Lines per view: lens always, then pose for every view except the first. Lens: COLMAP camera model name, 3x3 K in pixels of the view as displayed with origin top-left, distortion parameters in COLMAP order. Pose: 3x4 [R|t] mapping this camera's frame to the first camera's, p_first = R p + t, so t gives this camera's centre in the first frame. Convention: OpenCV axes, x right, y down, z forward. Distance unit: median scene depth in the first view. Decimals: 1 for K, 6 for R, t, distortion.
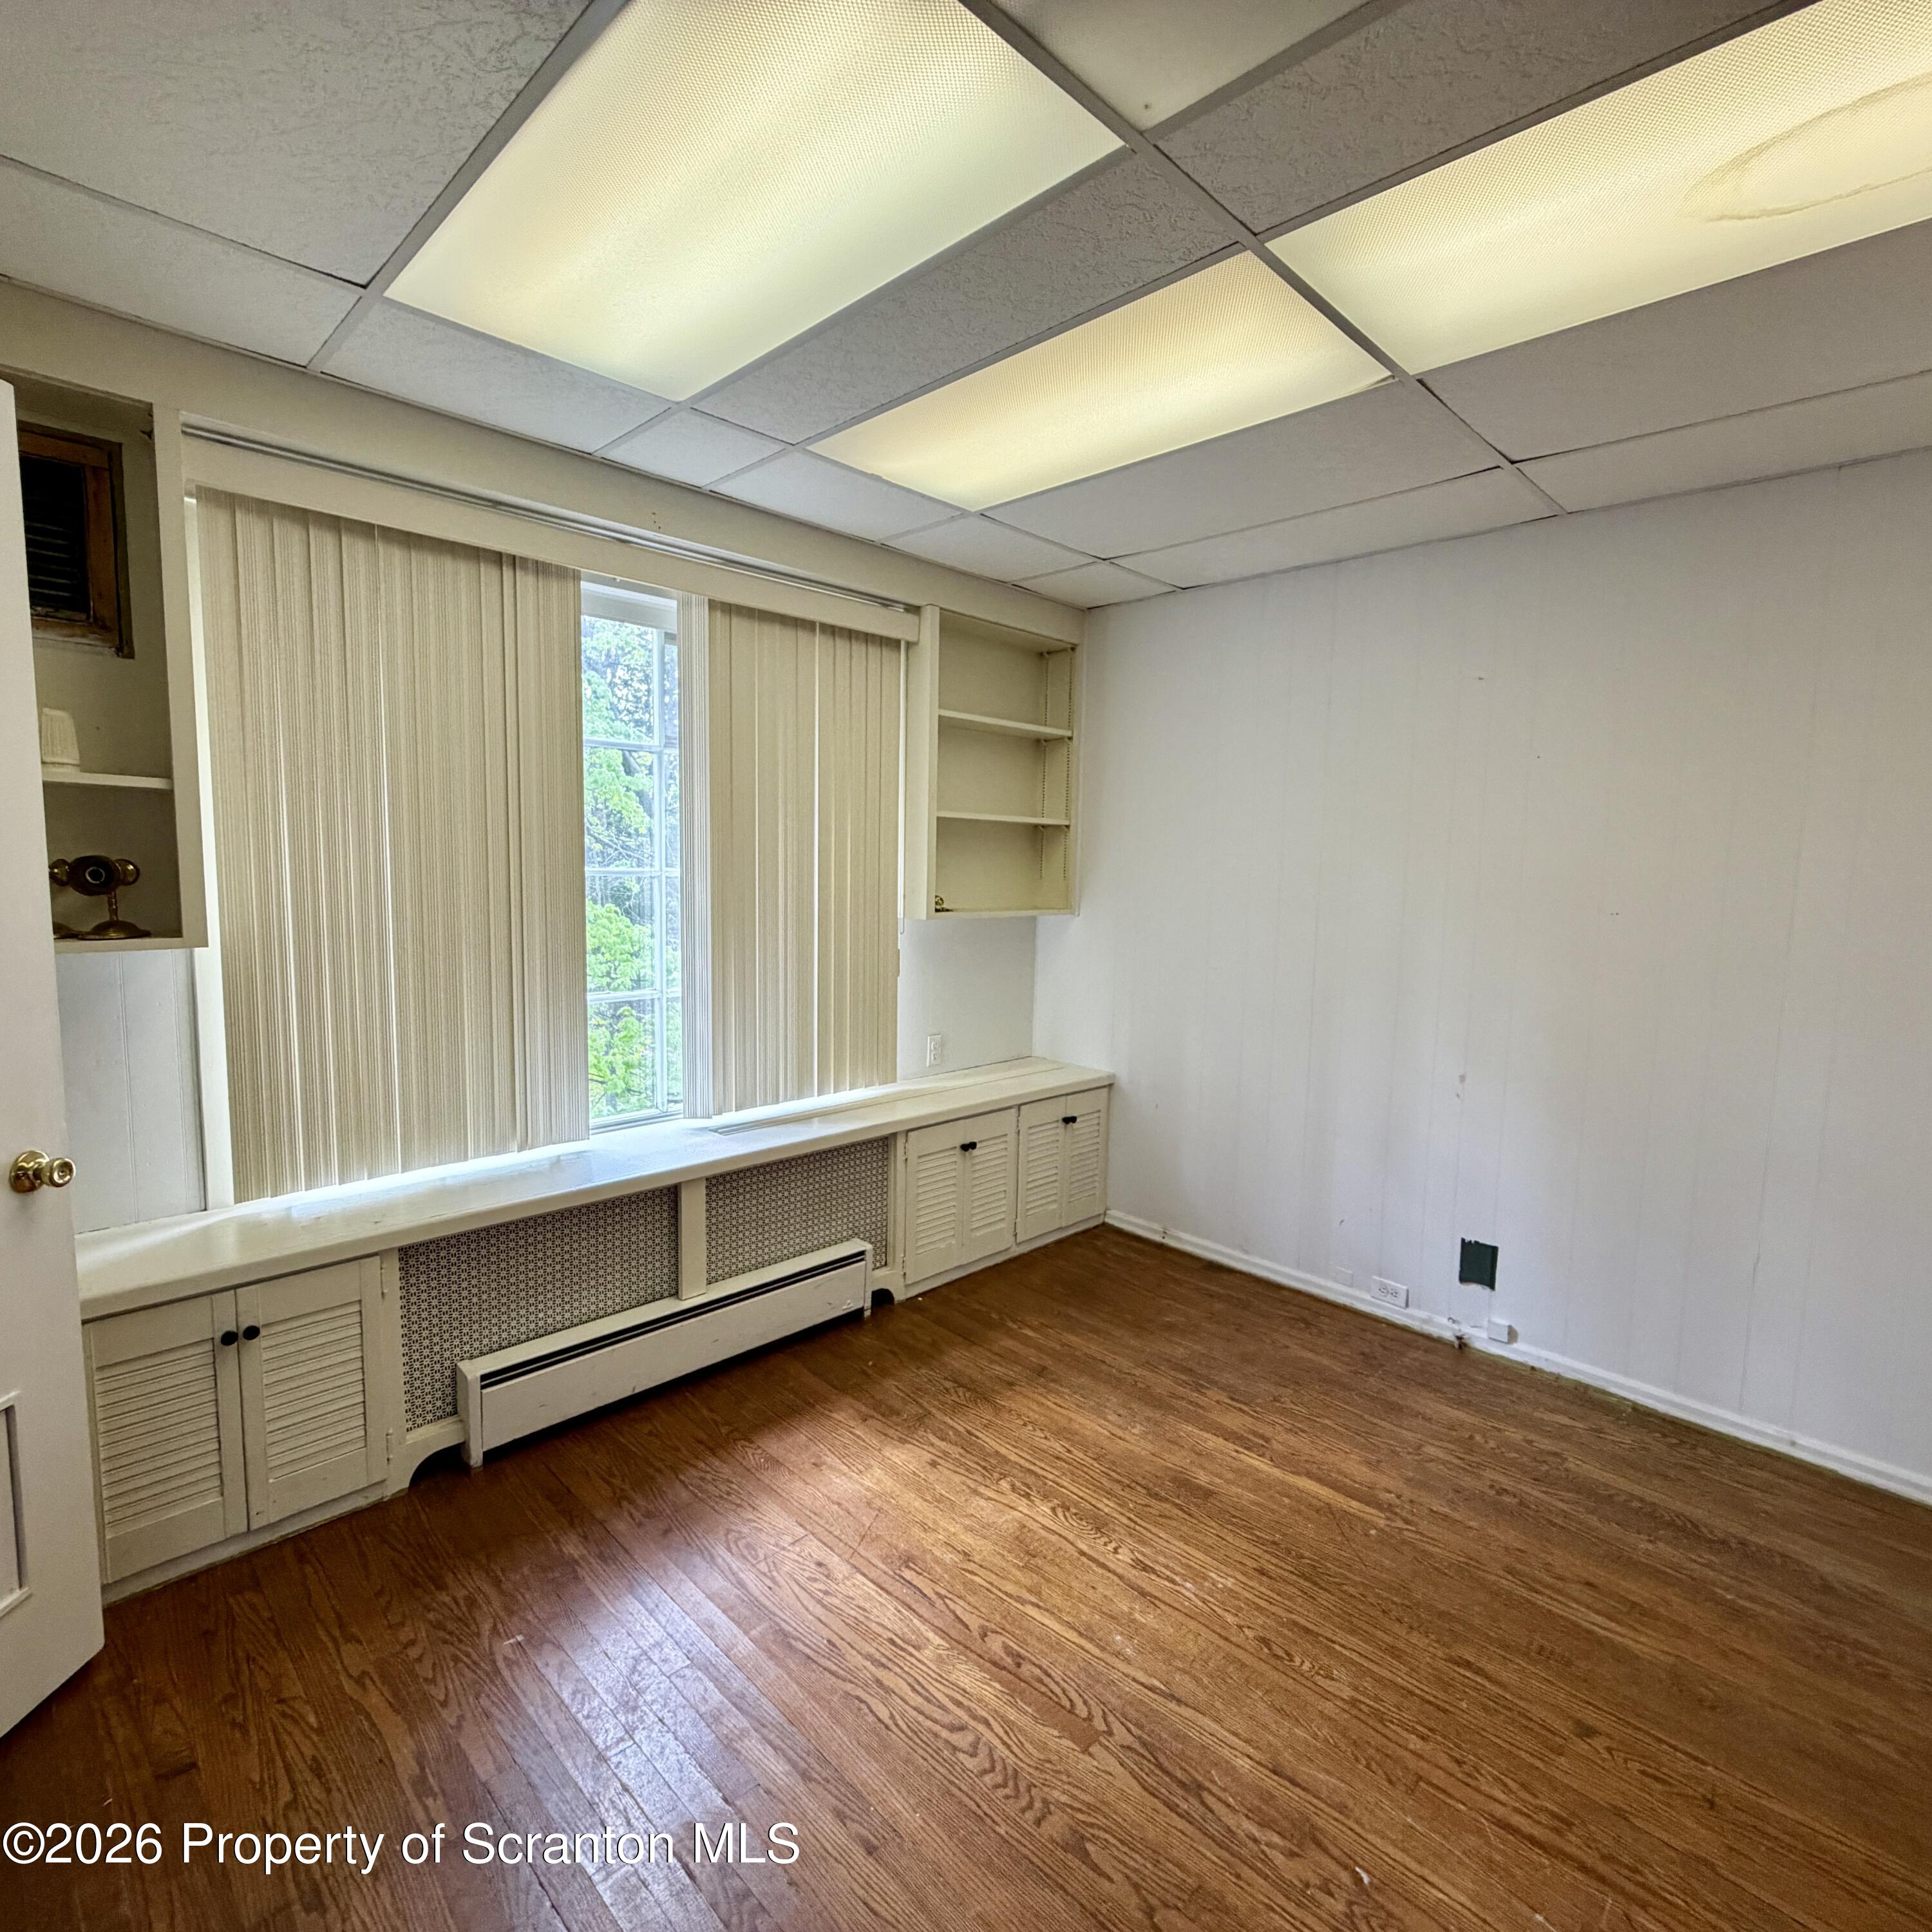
lens RADIAL K [[1026.2, 0, 966.0], [0, 1026.2, 966.0], [0, 0, 1]] dist [0.003301, 0.001856]
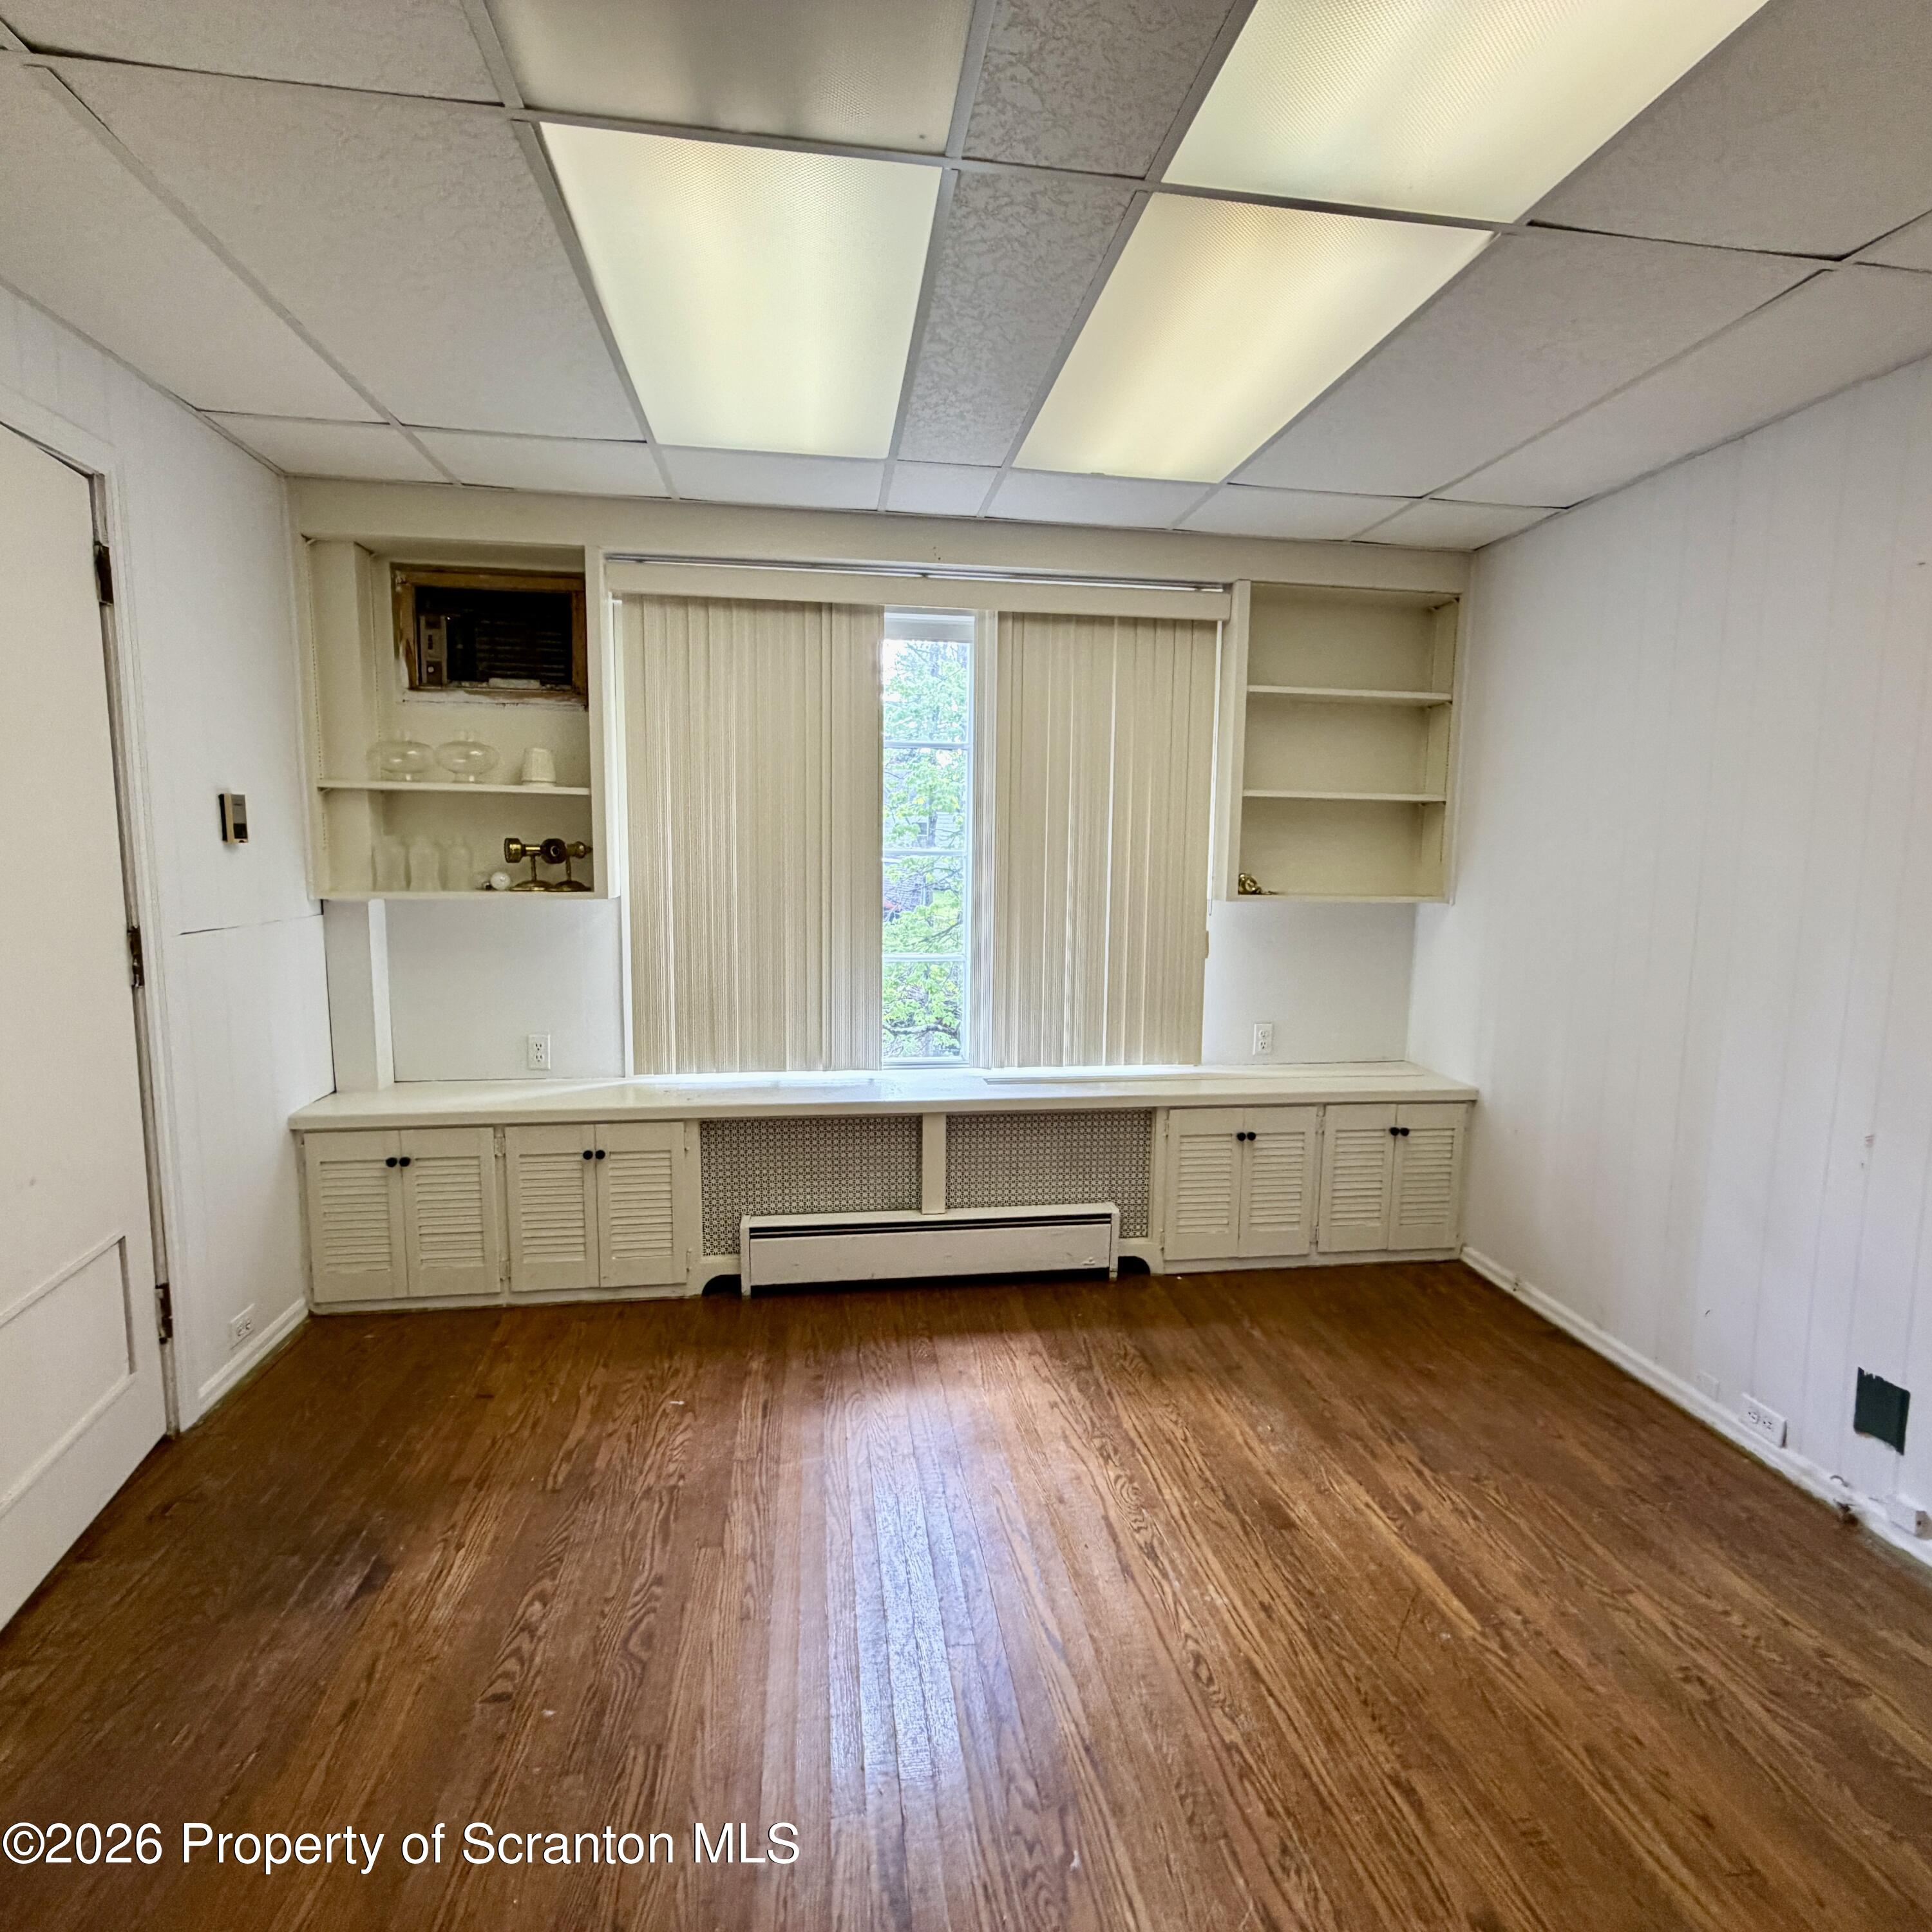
lens RADIAL K [[1026.2, 0, 966.0], [0, 1026.2, 966.0], [0, 0, 1]] dist [0.003301, 0.001856]
pose [[0.803662, 0.059487, -0.592105, 0.407160], [-0.058741, 0.998062, 0.020543, 0.012812], [0.592180, 0.018271, 0.805599, 0.069143]]
